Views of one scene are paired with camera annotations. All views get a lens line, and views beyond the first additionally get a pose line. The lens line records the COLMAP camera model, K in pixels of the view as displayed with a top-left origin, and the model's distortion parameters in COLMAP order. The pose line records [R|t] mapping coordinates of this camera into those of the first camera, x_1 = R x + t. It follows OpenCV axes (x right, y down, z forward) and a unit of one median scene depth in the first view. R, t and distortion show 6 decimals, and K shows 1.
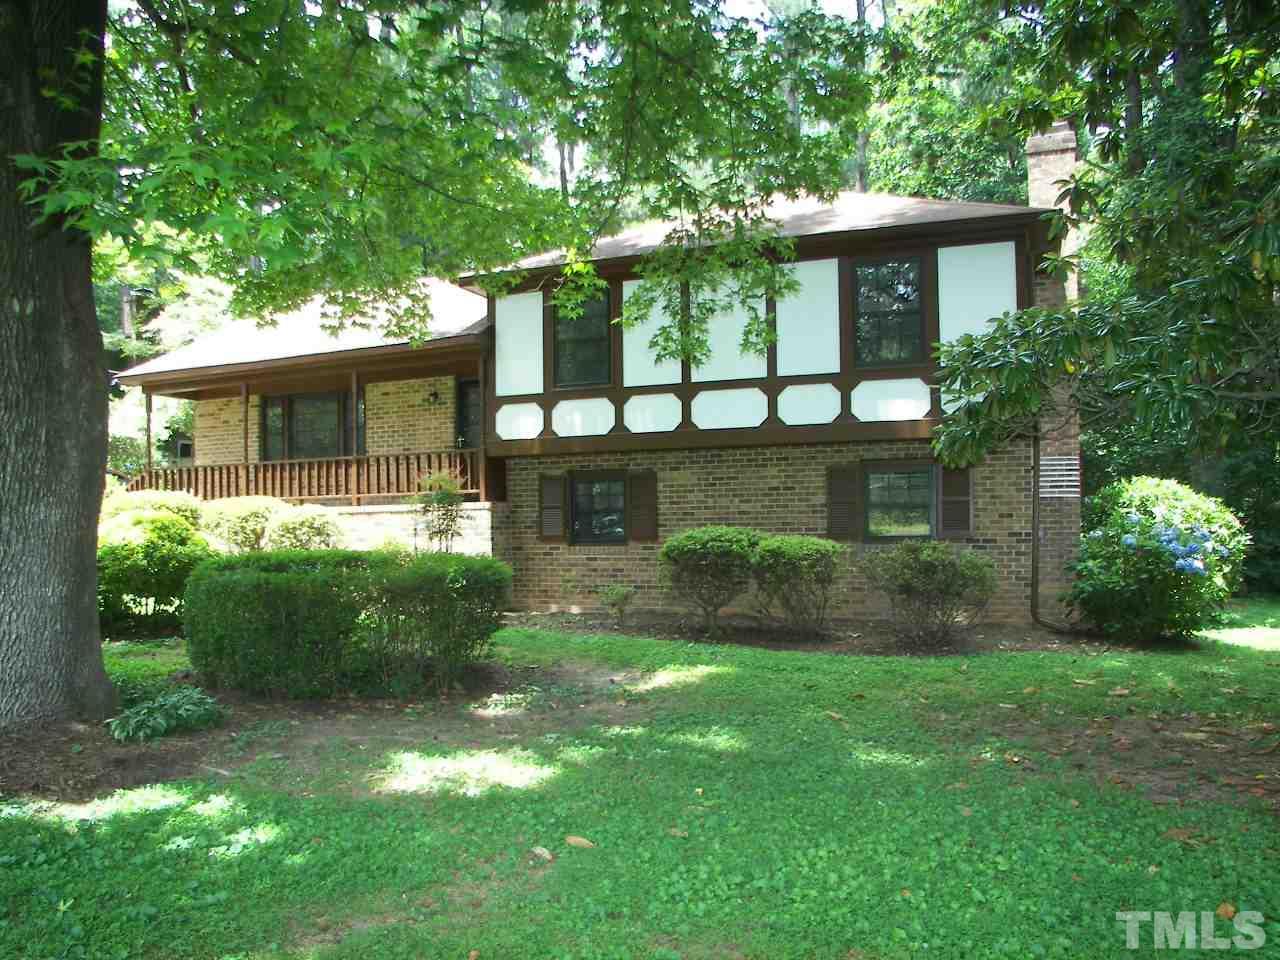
lens RADIAL K [[943.2, 0, 640.0], [0, 943.2, 480.0], [0, 0, 1]] dist [-0.177243, 0.001536]
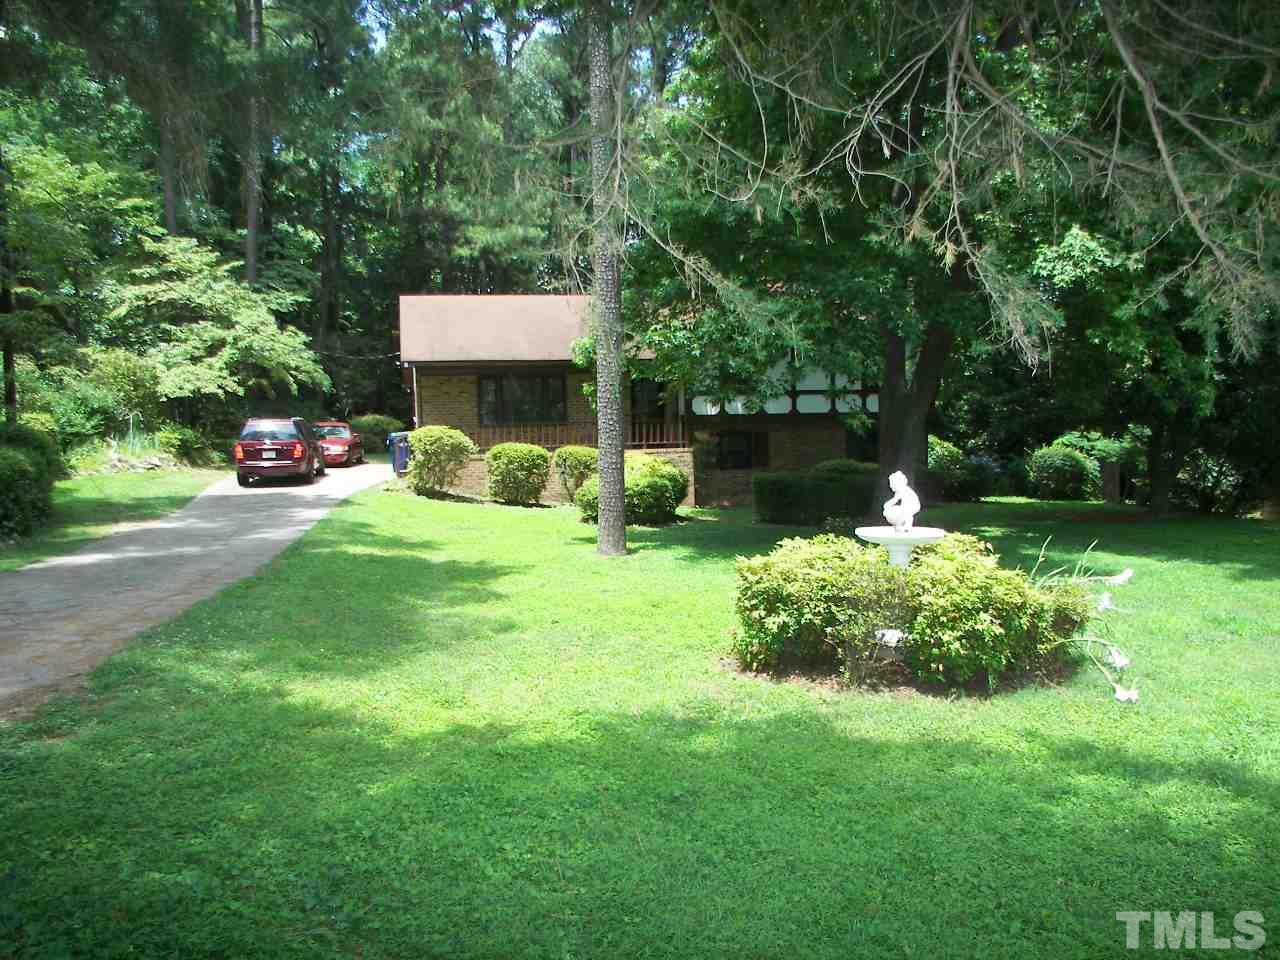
lens RADIAL K [[989.1, 0, 640.0], [0, 989.1, 480.0], [0, 0, 1]] dist [-0.079250, 0.007461]
pose [[0.796004, -0.021067, 0.604925, -1.480611], [-0.011361, 0.998698, 0.049731, -0.009506], [-0.605185, -0.046459, 0.794728, -0.515681]]
